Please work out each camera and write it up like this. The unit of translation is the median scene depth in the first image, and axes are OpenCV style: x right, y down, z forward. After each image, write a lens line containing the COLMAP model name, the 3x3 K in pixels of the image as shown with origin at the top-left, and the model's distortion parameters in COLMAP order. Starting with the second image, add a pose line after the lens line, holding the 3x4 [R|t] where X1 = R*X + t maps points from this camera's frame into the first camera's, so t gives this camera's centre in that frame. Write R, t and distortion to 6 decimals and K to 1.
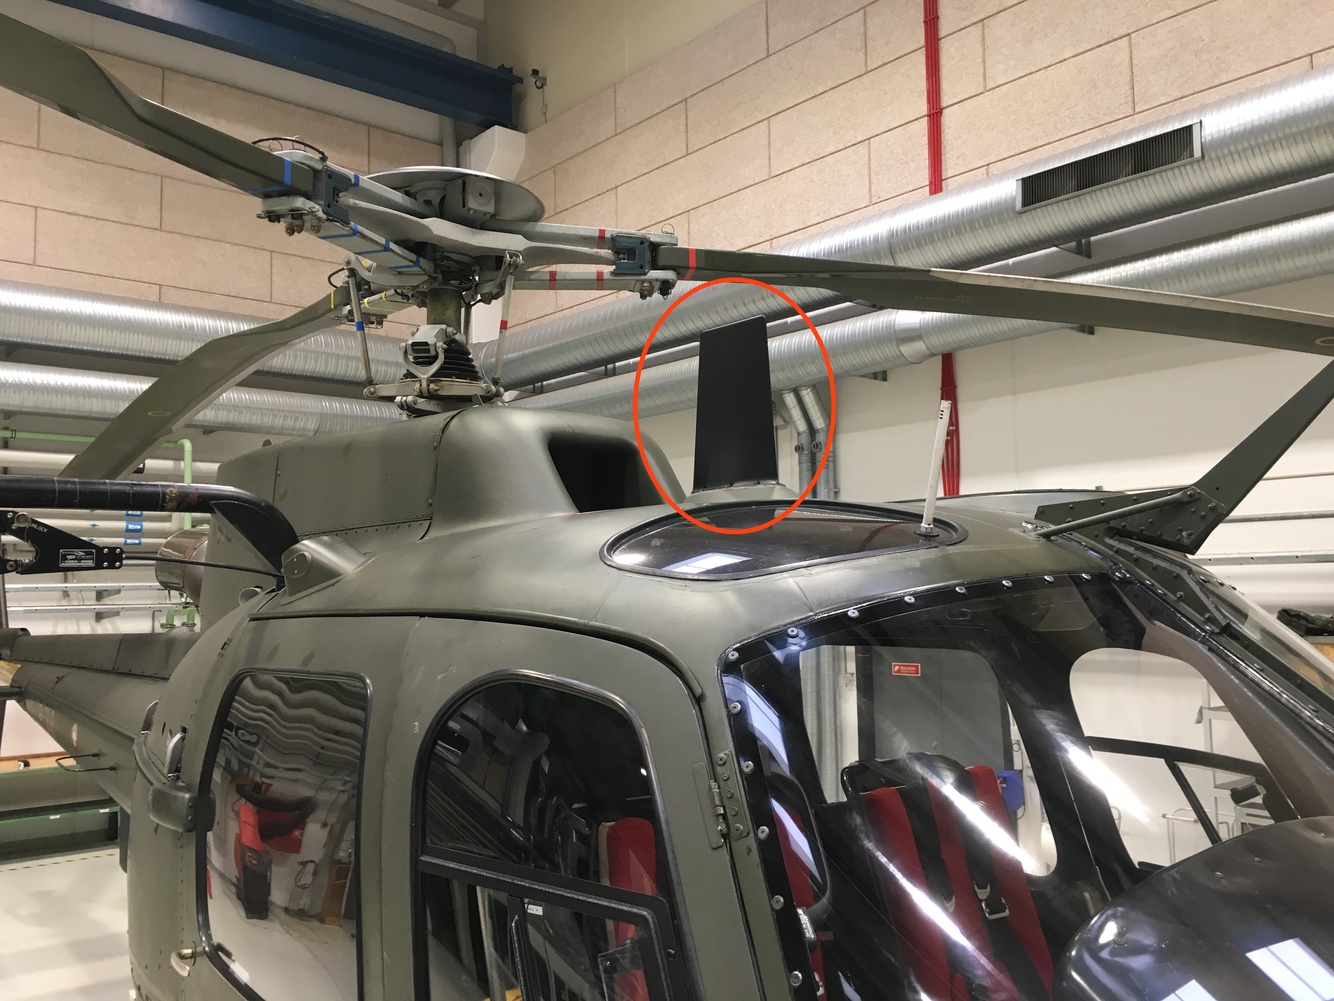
lens RADIAL K [[1128.3, 0, 667.0], [0, 1128.3, 500.5], [0, 0, 1]] dist [0.063151, -0.062837]
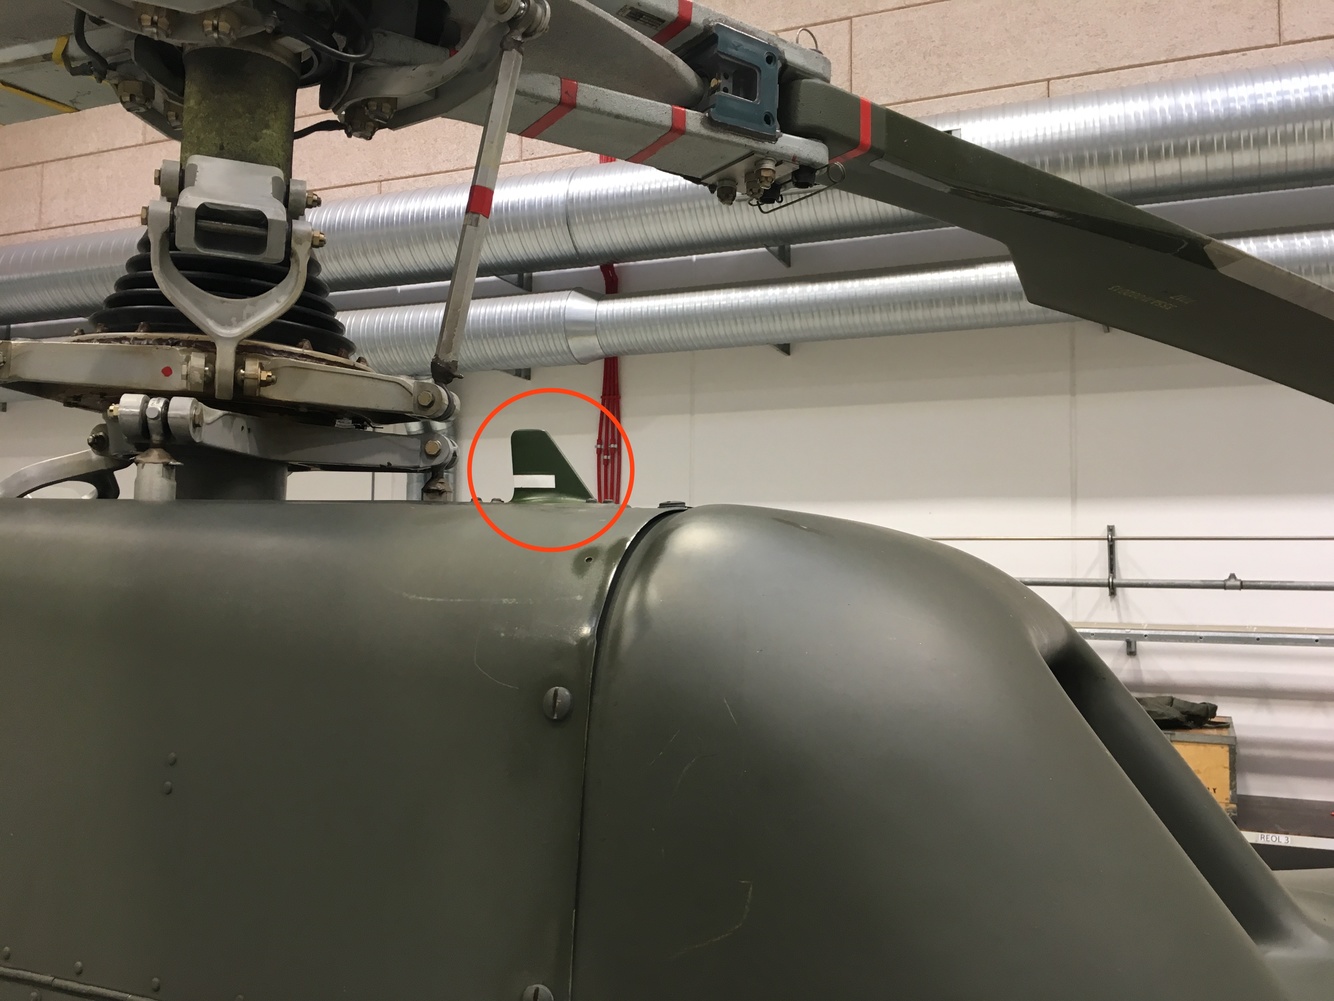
lens RADIAL K [[1128.3, 0, 667.0], [0, 1128.3, 500.5], [0, 0, 1]] dist [0.063151, -0.062837]
pose [[0.891918, 0.051221, 0.449286, -0.107646], [-0.056769, 0.998387, -0.001124, -0.032490], [-0.448619, -0.024503, 0.893387, 0.307727]]
